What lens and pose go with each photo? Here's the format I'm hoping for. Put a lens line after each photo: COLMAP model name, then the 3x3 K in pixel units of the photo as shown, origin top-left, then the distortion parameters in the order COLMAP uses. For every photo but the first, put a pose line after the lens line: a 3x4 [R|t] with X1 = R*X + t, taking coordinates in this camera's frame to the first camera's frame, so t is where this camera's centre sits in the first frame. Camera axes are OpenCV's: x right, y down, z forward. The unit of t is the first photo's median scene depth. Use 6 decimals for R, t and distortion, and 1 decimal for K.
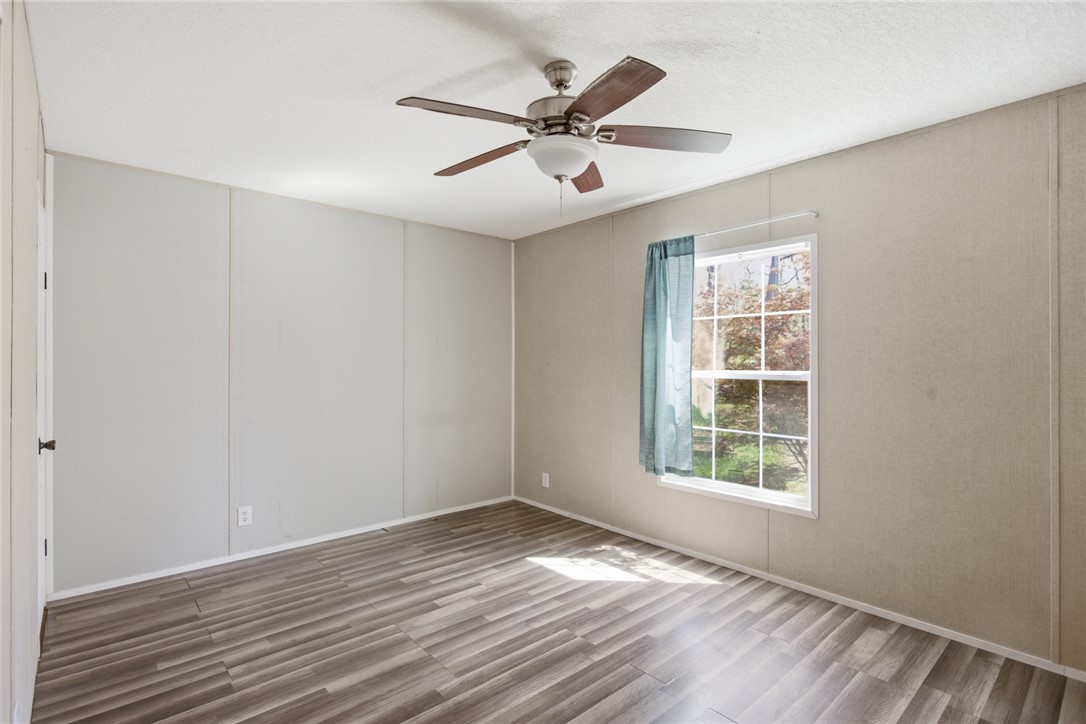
lens RADIAL K [[518.0, 0, 543.4], [0, 518.0, 359.7], [0, 0, 1]] dist [-0.006367, 0.001009]
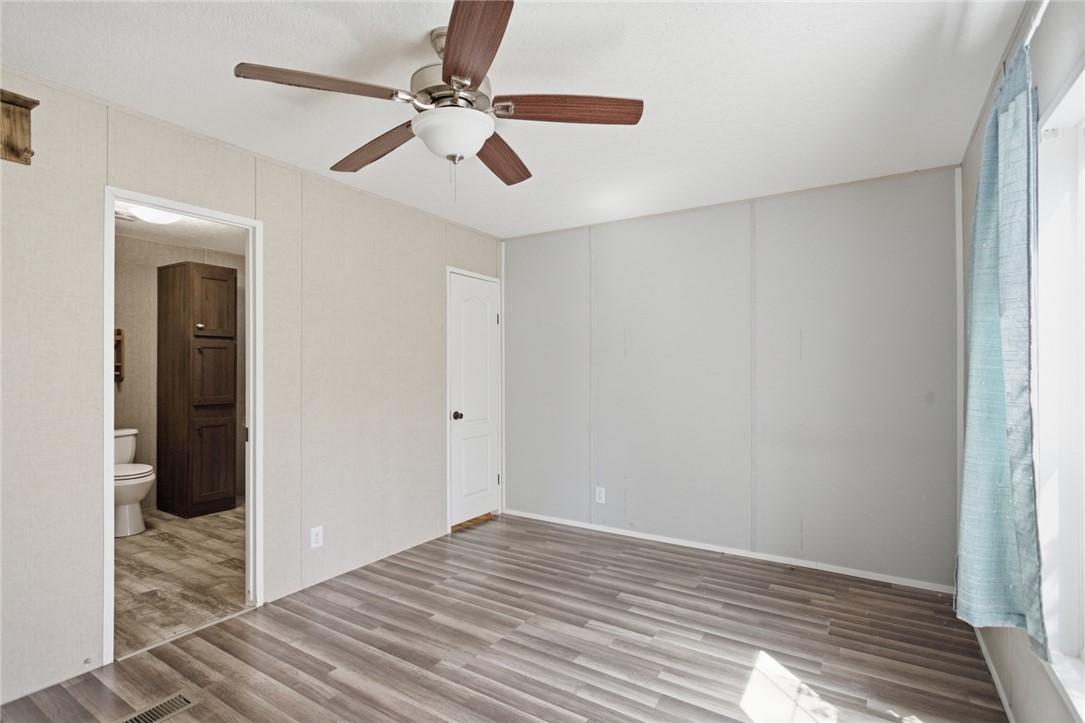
lens RADIAL K [[524.0, 0, 539.2], [0, 524.0, 367.6], [0, 0, 1]] dist [-0.003299, -0.000173]
pose [[0.272854, -0.004313, -0.962046, 0.603415], [0.009346, 0.999955, -0.001832, 0.007584], [0.962010, -0.008491, 0.272882, 0.579702]]
